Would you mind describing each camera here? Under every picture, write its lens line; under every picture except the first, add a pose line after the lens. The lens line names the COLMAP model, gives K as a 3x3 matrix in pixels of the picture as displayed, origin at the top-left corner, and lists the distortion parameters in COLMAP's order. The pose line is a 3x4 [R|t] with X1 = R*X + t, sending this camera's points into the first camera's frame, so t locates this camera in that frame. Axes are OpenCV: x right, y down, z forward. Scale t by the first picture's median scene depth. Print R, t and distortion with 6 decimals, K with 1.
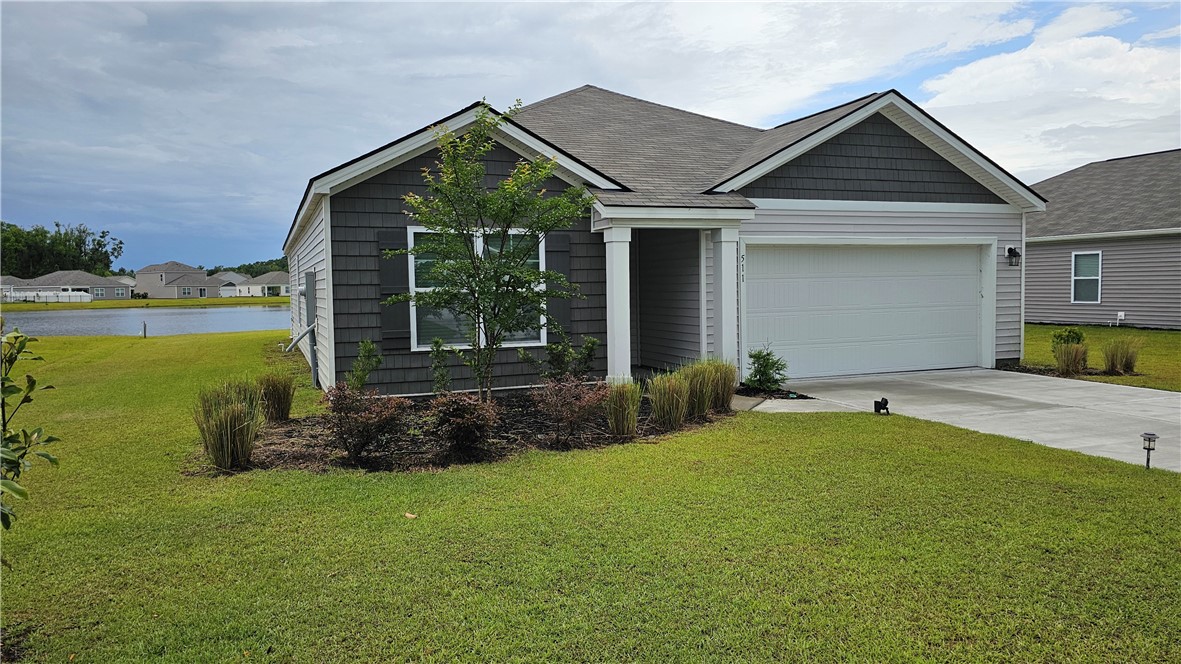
lens RADIAL K [[774.6, 0, 560.7], [0, 774.6, 331.2], [0, 0, 1]] dist [0.146260, -0.000127]
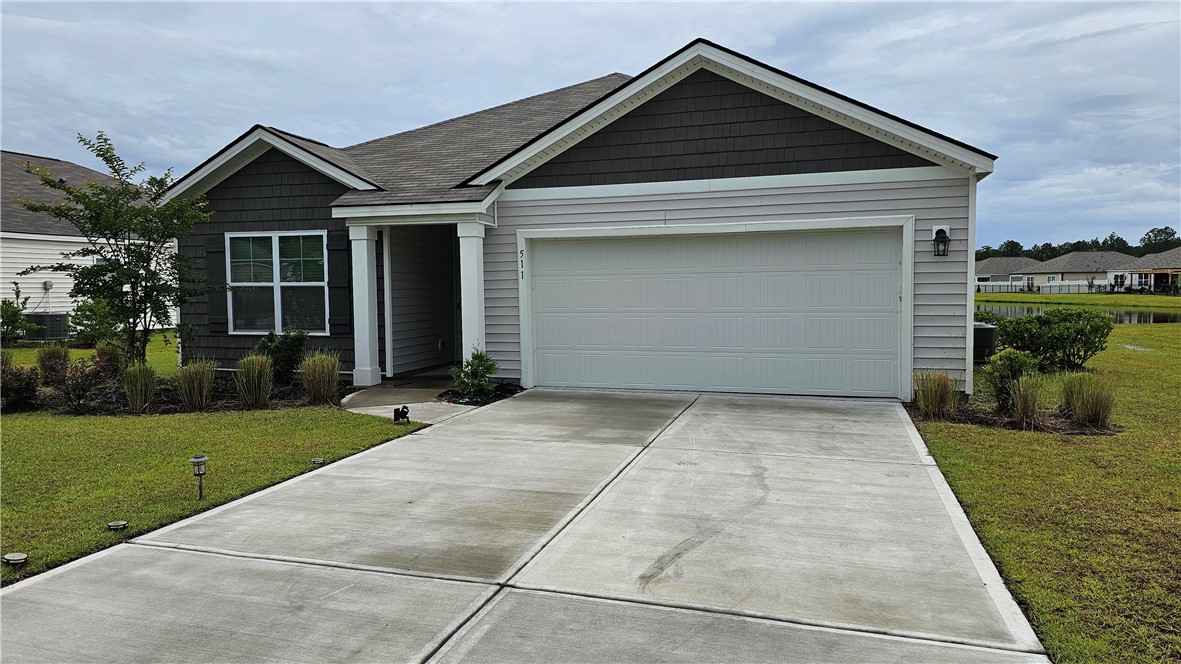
lens RADIAL K [[774.6, 0, 560.7], [0, 774.6, 331.2], [0, 0, 1]] dist [0.146260, -0.000127]
pose [[0.768874, 0.042505, -0.637986, 0.895449], [-0.039515, 0.999039, 0.018937, -0.020952], [0.638178, 0.010650, 0.769815, 0.332466]]
